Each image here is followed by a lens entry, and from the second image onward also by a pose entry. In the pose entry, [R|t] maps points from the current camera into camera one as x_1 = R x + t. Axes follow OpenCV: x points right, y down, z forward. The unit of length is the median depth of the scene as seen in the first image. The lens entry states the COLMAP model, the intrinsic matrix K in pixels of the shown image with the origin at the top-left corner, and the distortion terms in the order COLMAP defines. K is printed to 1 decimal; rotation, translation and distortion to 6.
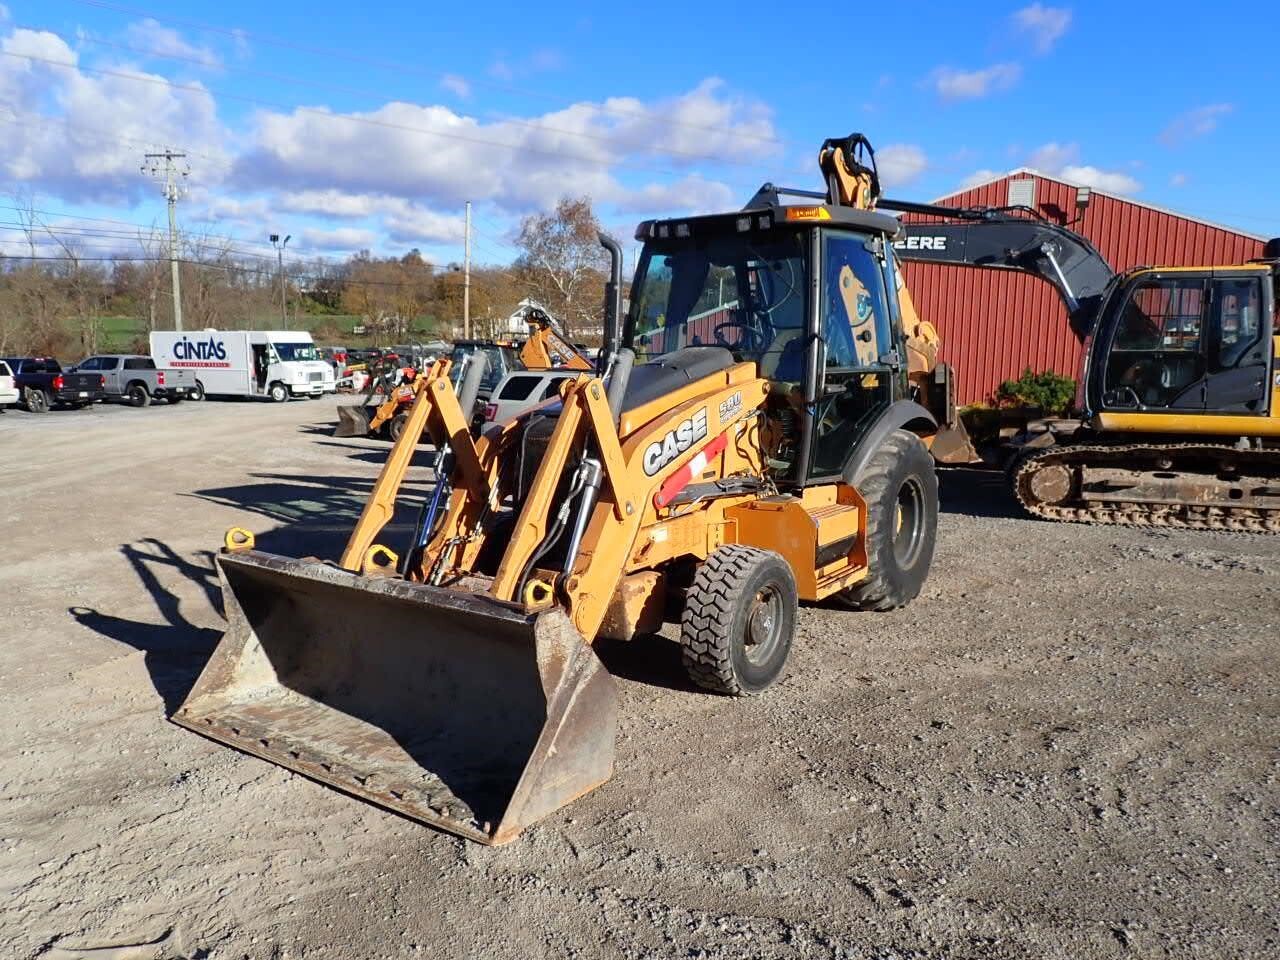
lens RADIAL K [[966.3, 0, 645.5], [0, 966.3, 478.3], [0, 0, 1]] dist [-0.000888, 0.009445]
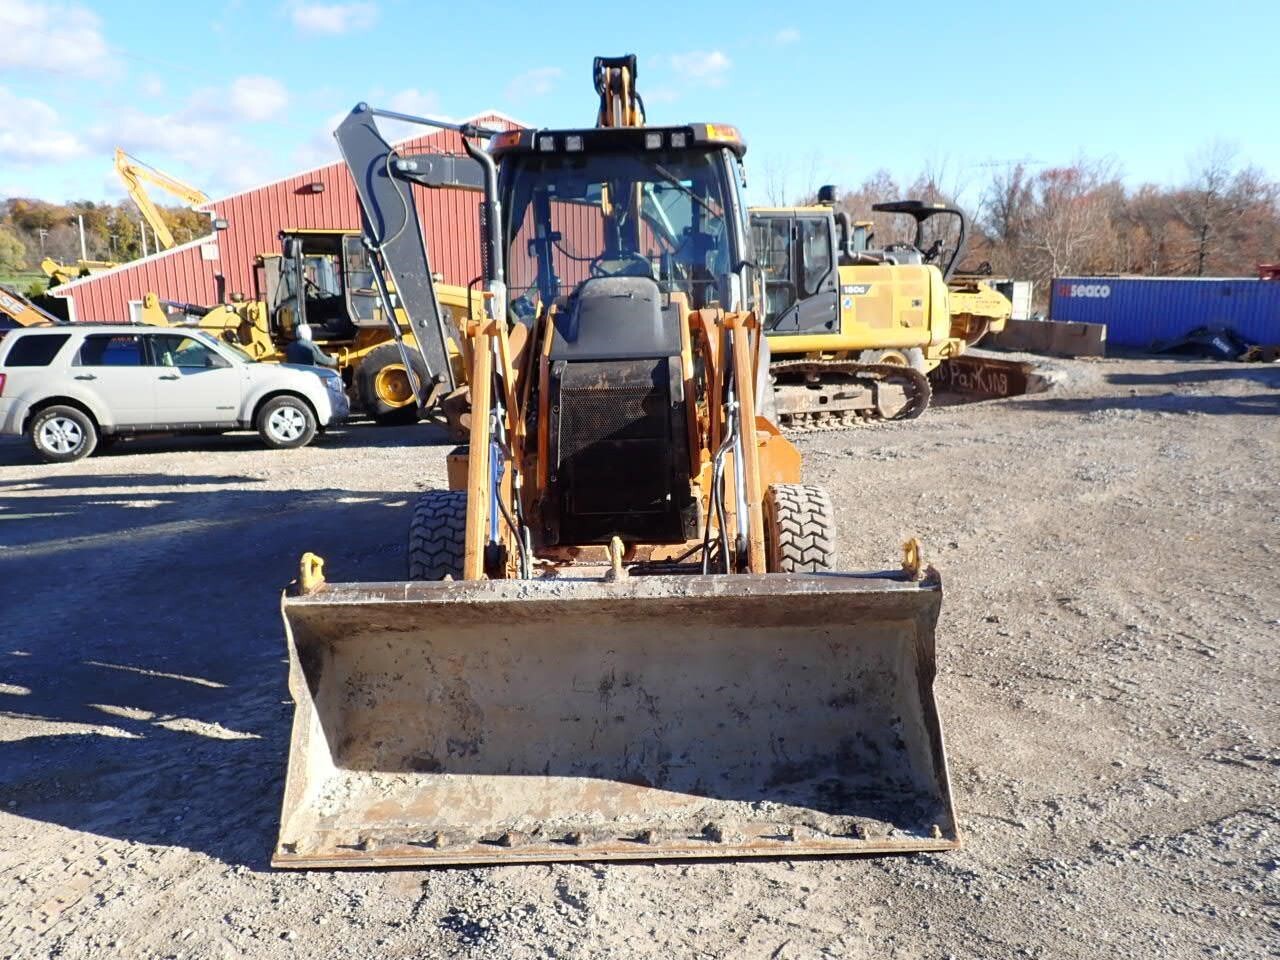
lens RADIAL K [[962.0, 0, 637.6], [0, 962.0, 480.5], [0, 0, 1]] dist [0.001891, -0.001738]
pose [[0.816667, -0.134343, 0.561255, -0.267735], [0.100815, 0.990784, 0.090464, -0.016723], [-0.568236, -0.017296, 0.822684, 0.147833]]
